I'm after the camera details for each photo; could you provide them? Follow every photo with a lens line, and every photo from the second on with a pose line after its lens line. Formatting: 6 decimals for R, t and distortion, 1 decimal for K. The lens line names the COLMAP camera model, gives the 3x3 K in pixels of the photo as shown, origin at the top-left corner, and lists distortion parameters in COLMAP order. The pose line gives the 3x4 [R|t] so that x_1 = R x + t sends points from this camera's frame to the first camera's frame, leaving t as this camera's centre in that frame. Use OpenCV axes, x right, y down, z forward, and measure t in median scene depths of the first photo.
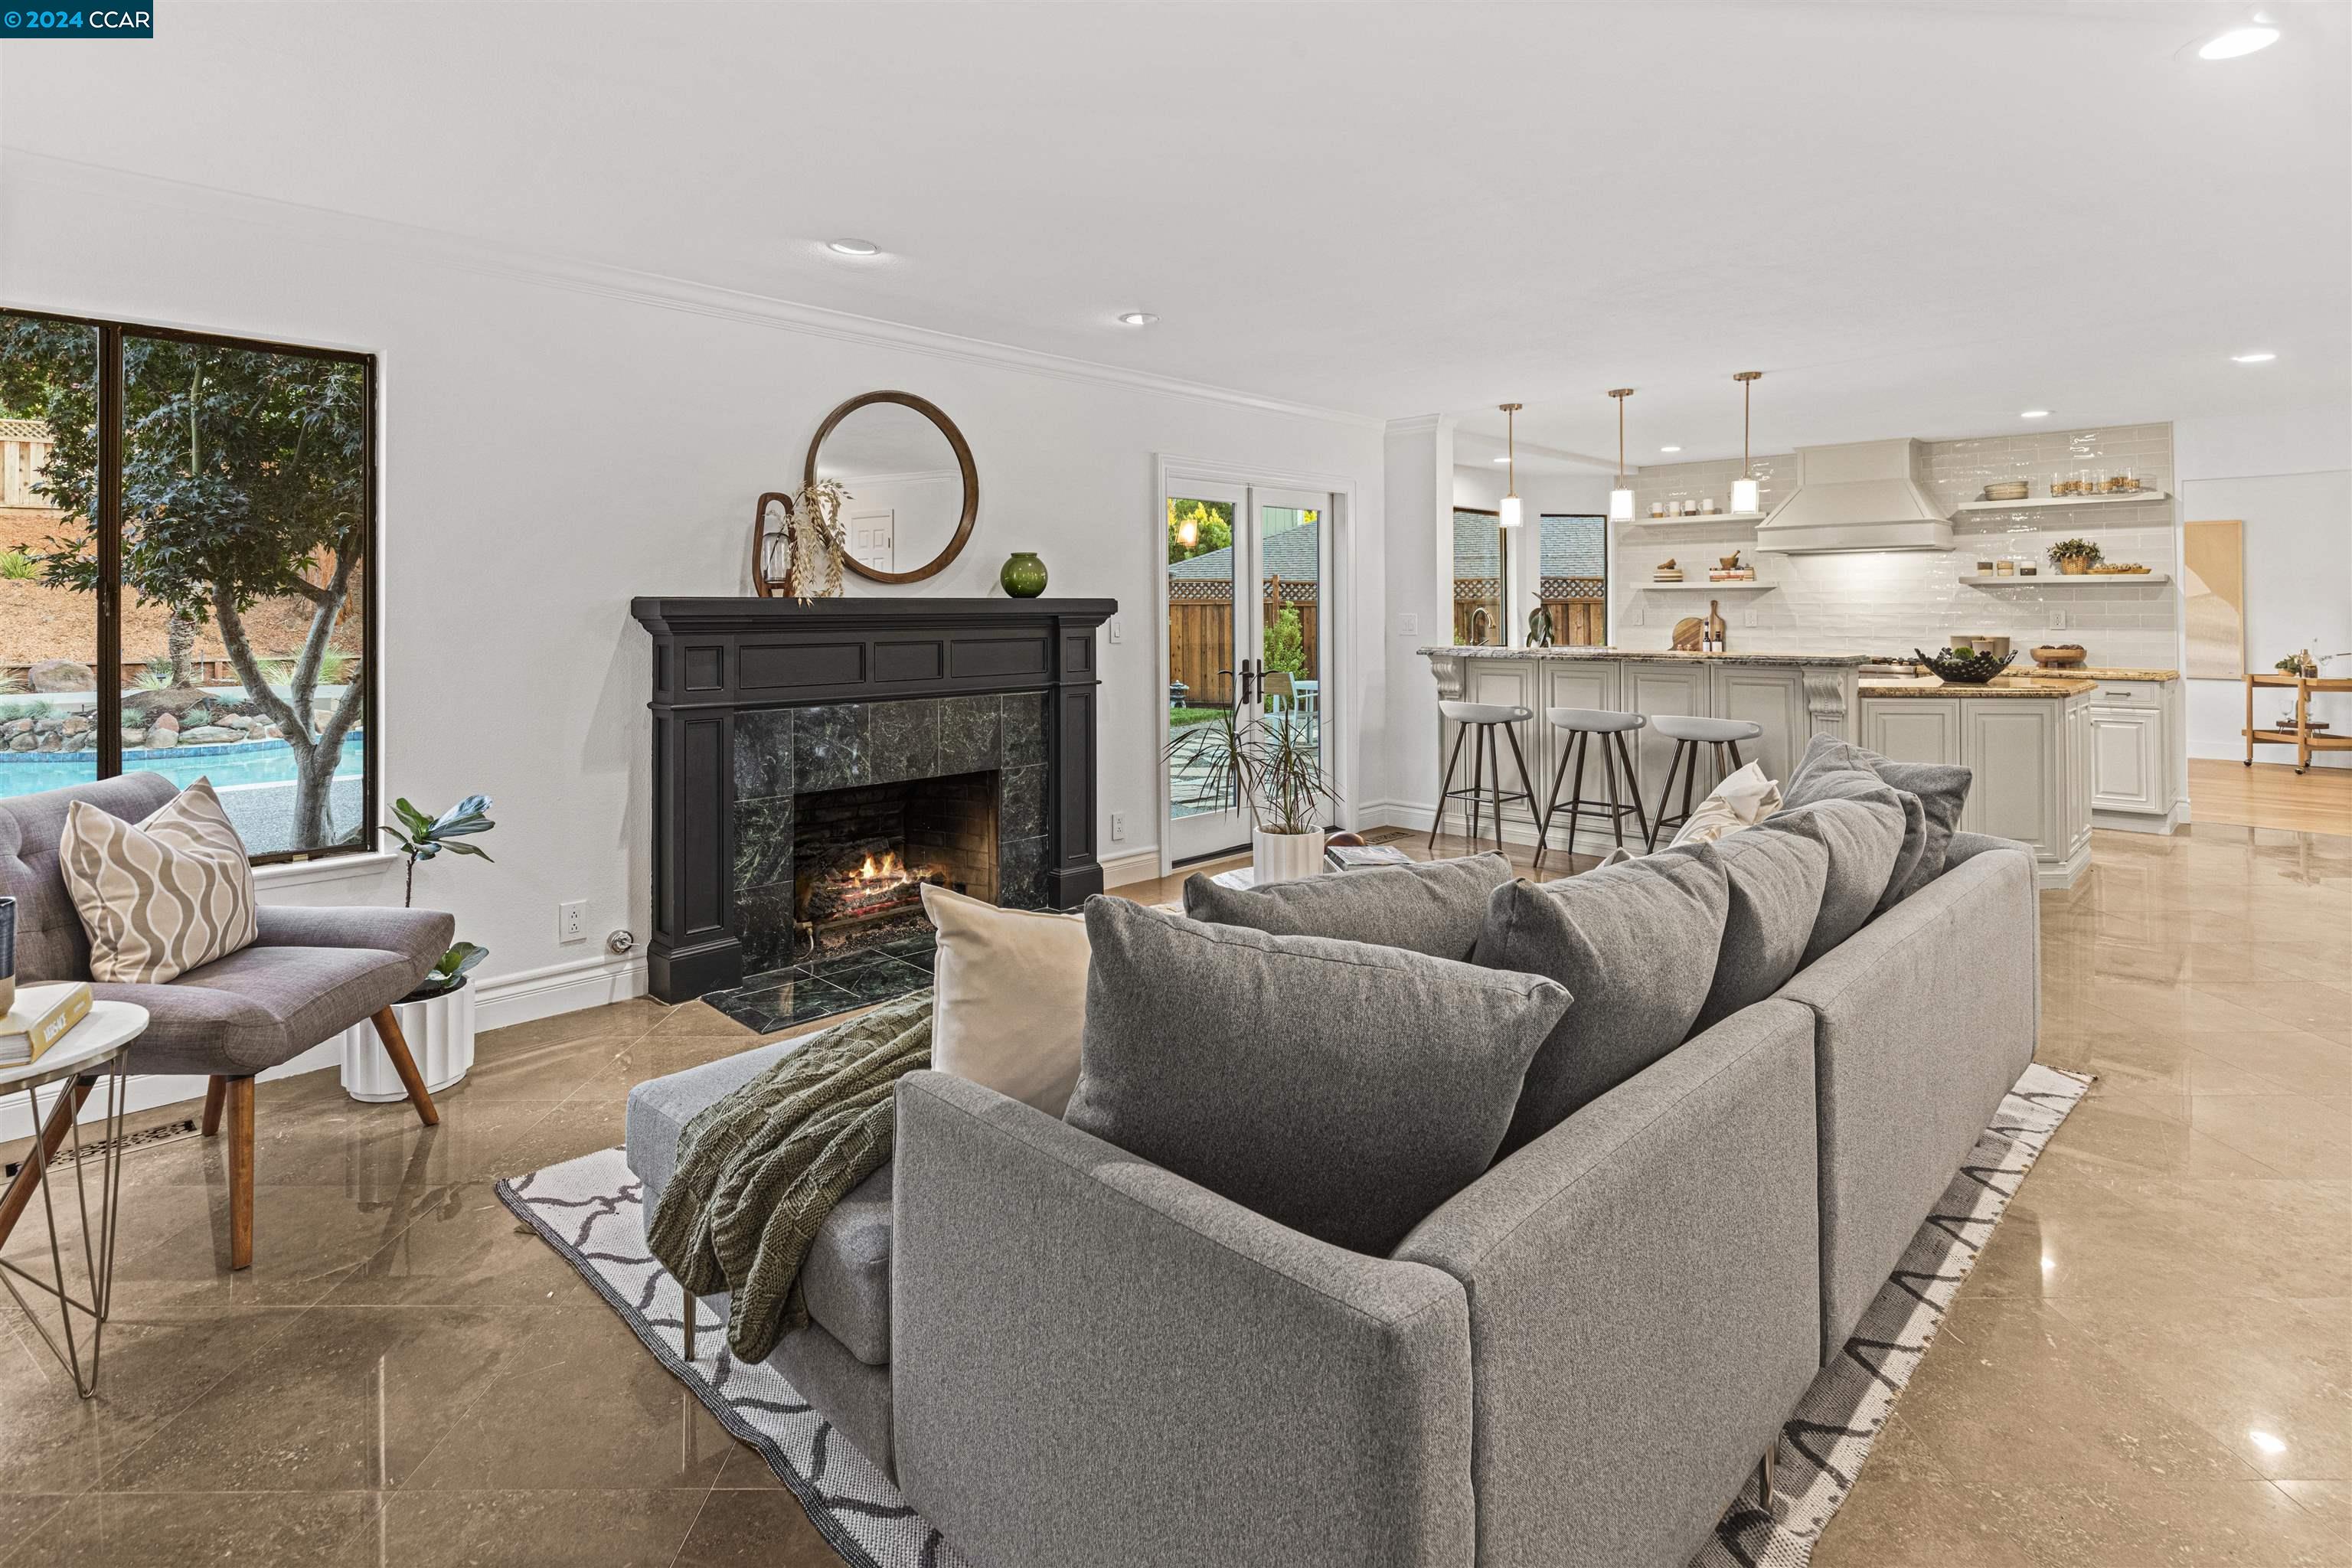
lens RADIAL K [[1188.6, 0, 1160.7], [0, 1188.6, 590.8], [0, 0, 1]] dist [0.001613, -0.000336]
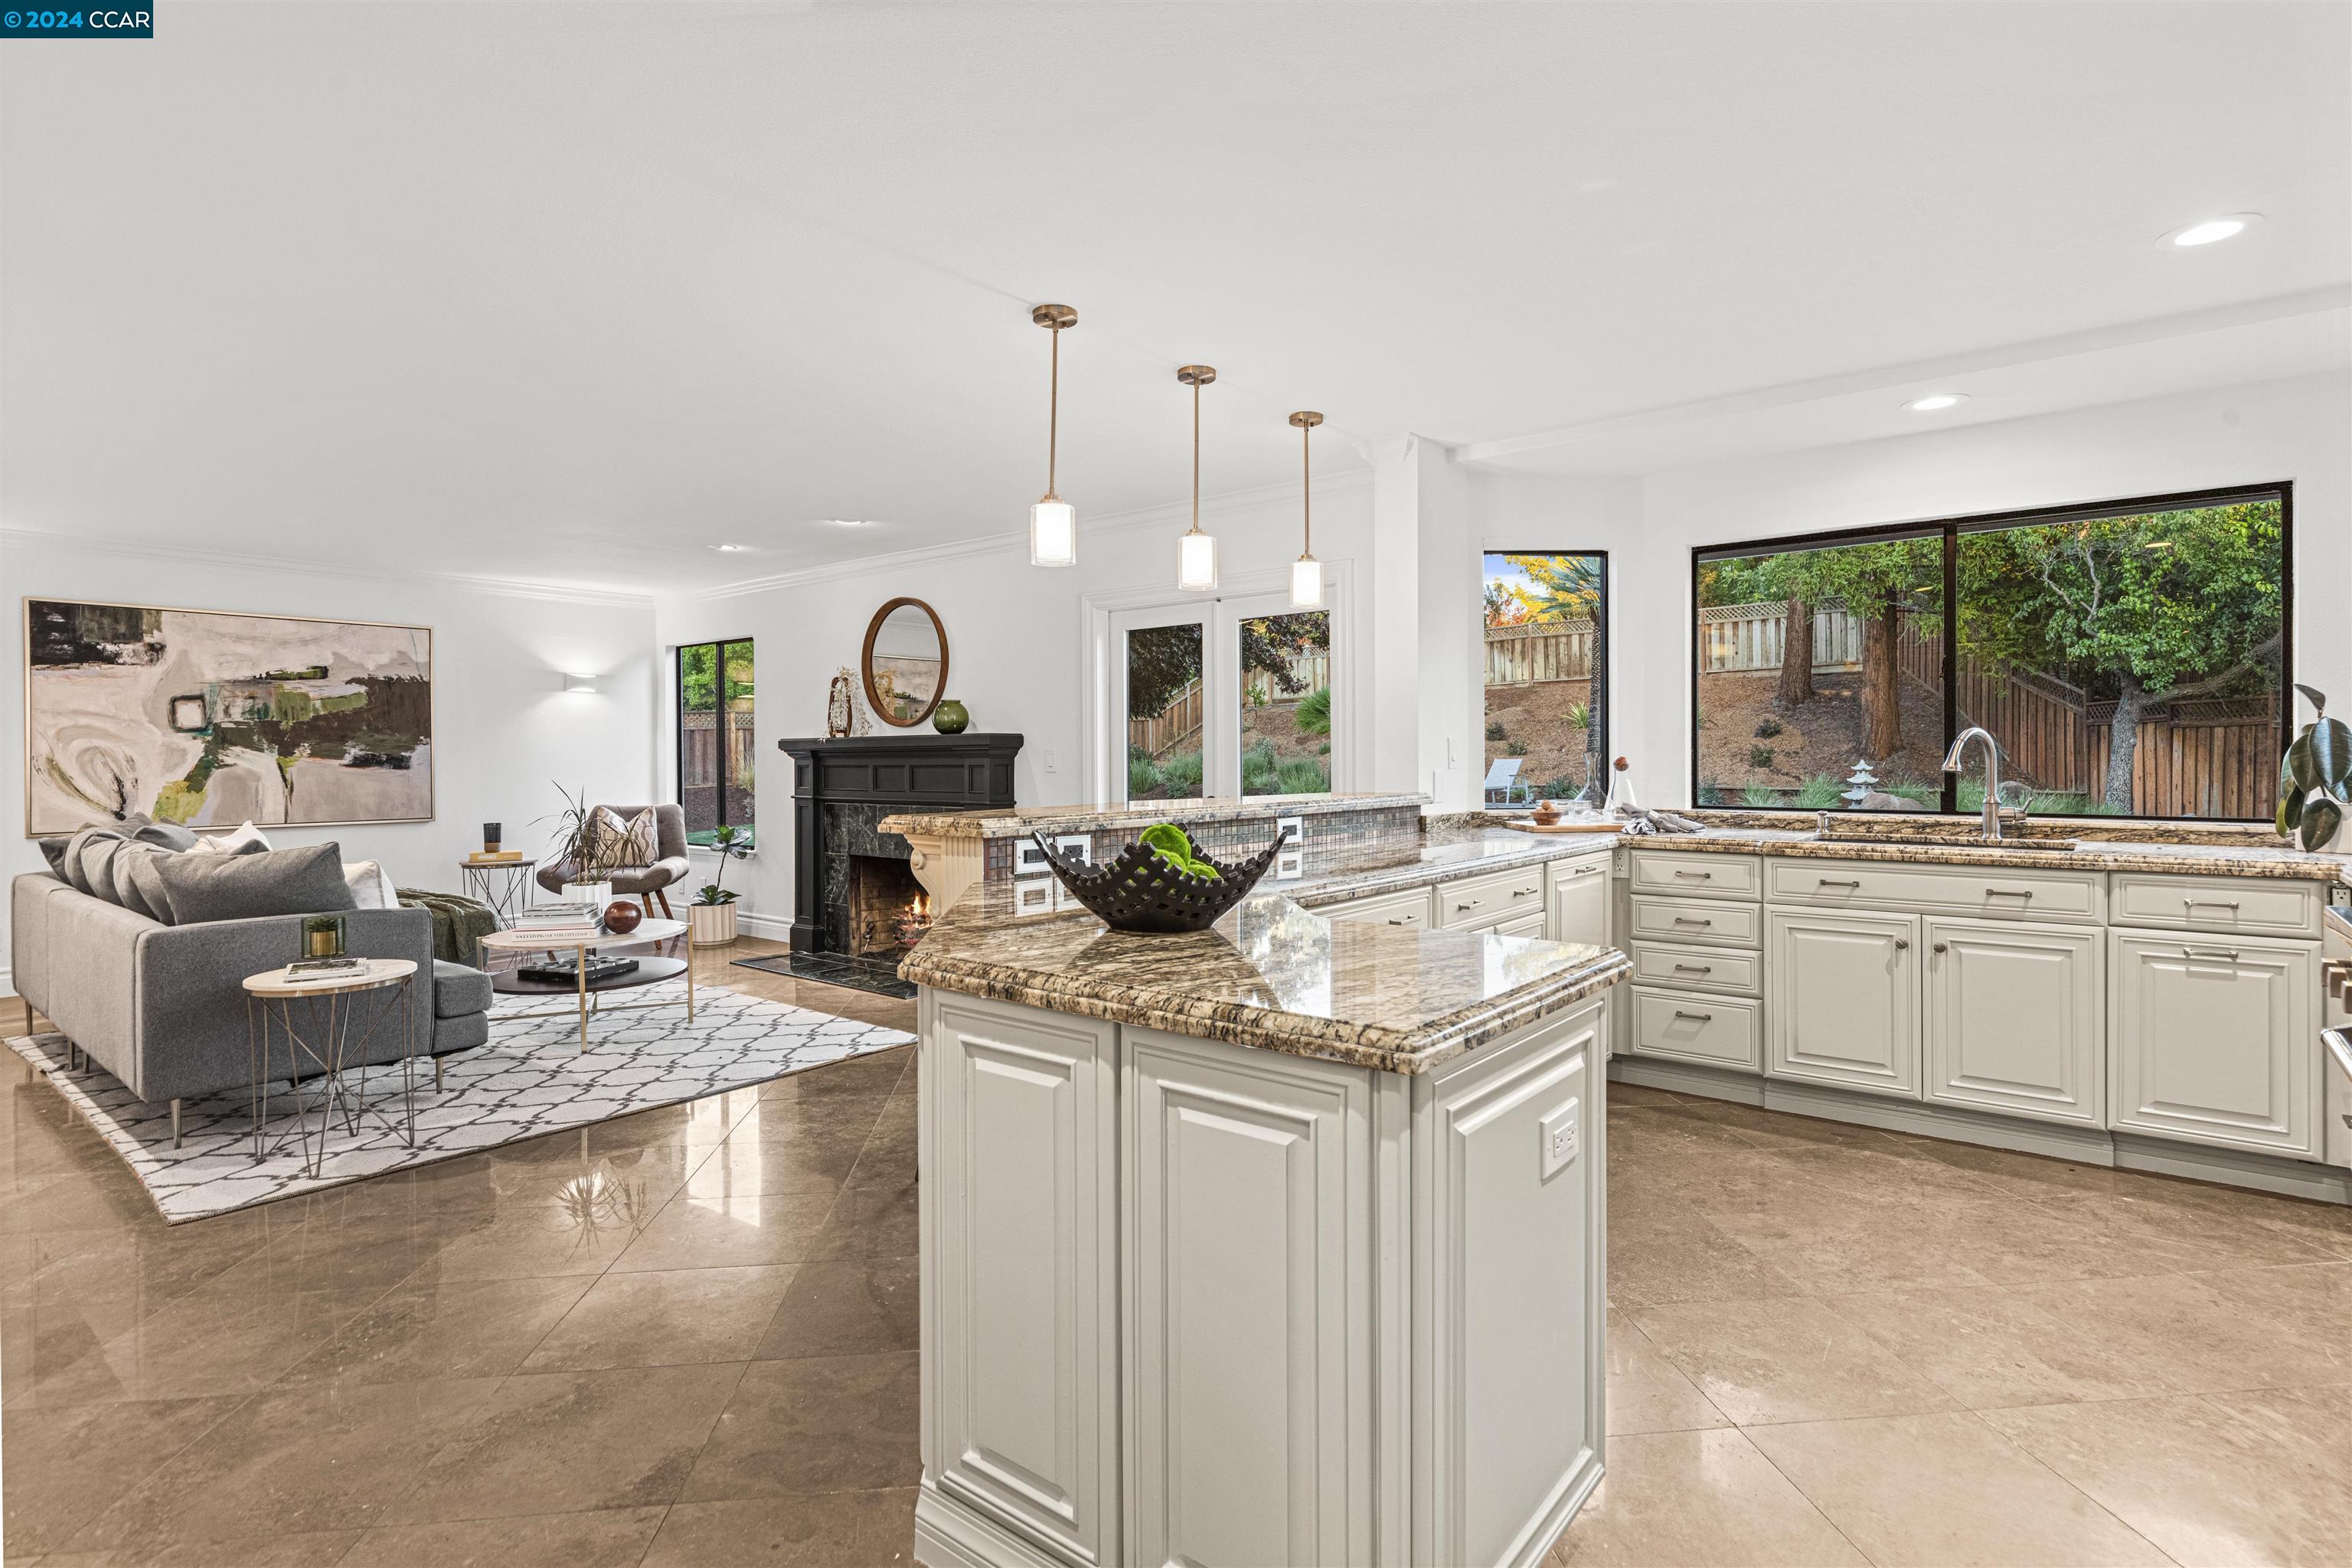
lens RADIAL K [[1156.5, 0, 1204.0], [0, 1156.5, 759.3], [0, 0, 1]] dist [-0.000143, -0.000449]
pose [[0.111860, 0.005148, -0.993711, 0.811840], [0.020089, 0.999771, 0.007441, 0.020132], [0.993521, -0.020795, 0.111731, 0.778799]]
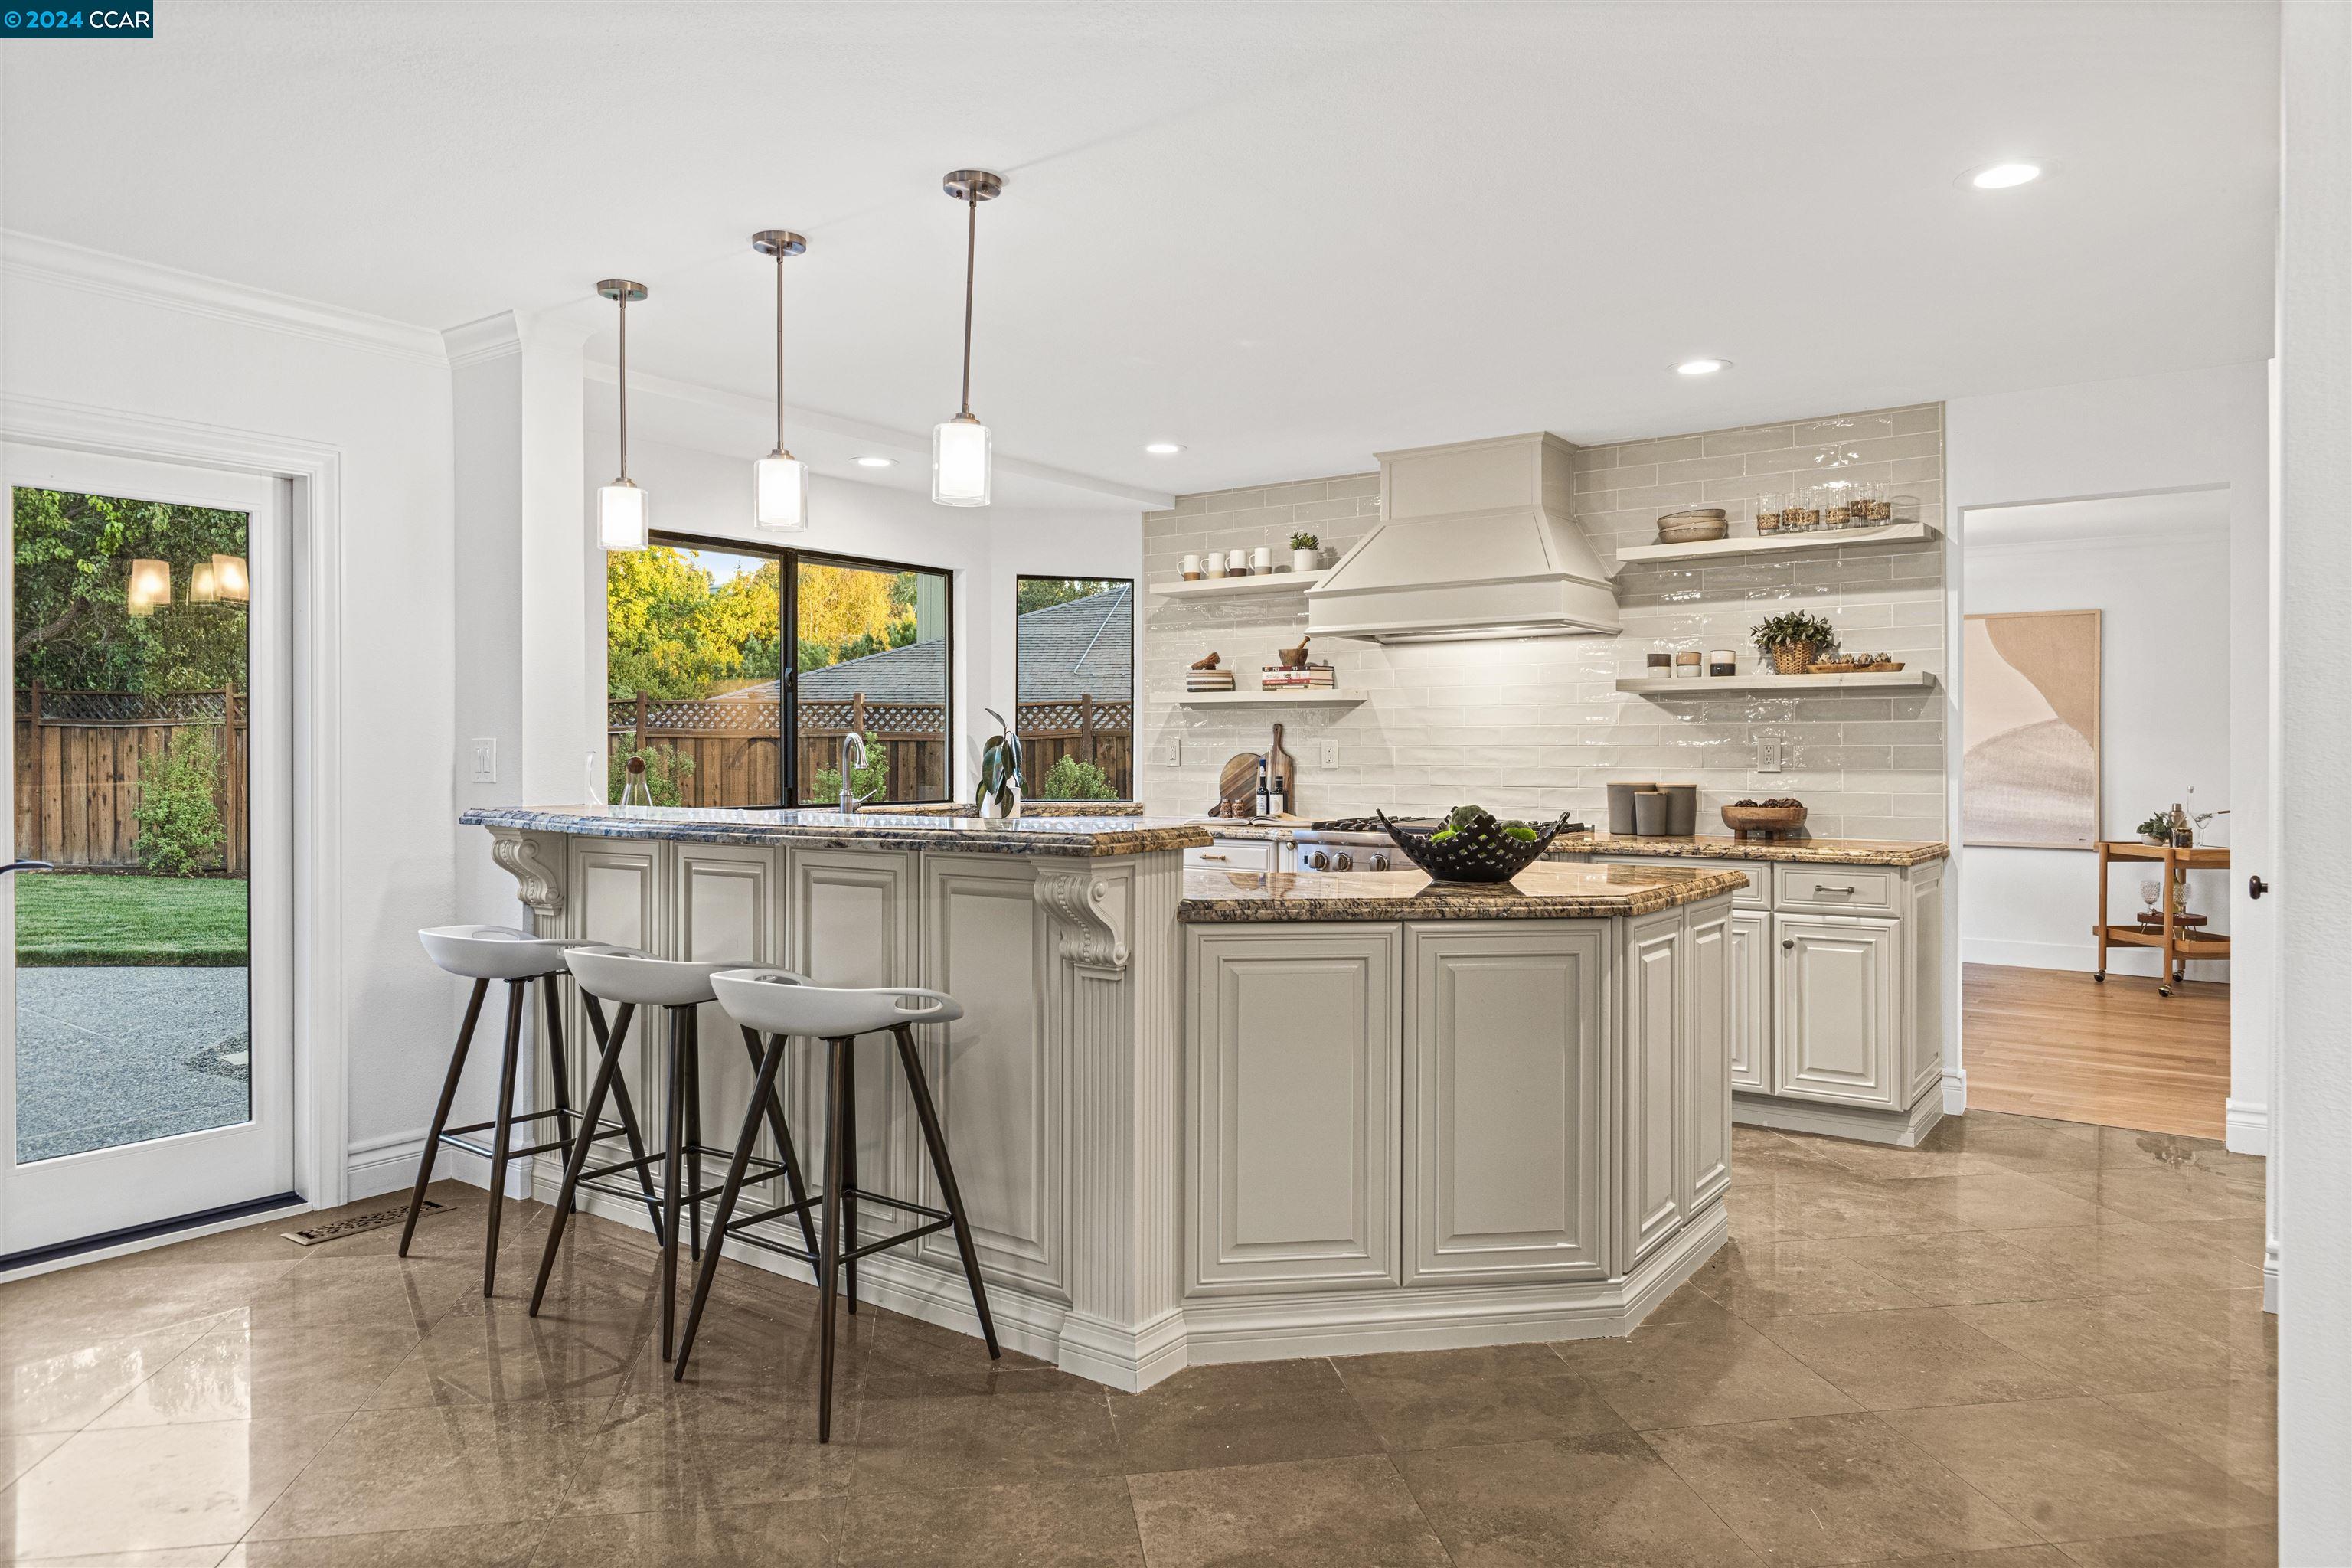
lens RADIAL K [[1500.7, 0, 1196.5], [0, 1500.7, 759.7], [0, 0, 1]] dist [0.013448, -0.001746]
pose [[0.986996, 0.001873, 0.160731, 0.377076], [-0.005201, 0.999781, 0.020287, 0.013770], [-0.160658, -0.020860, 0.986790, 0.342255]]
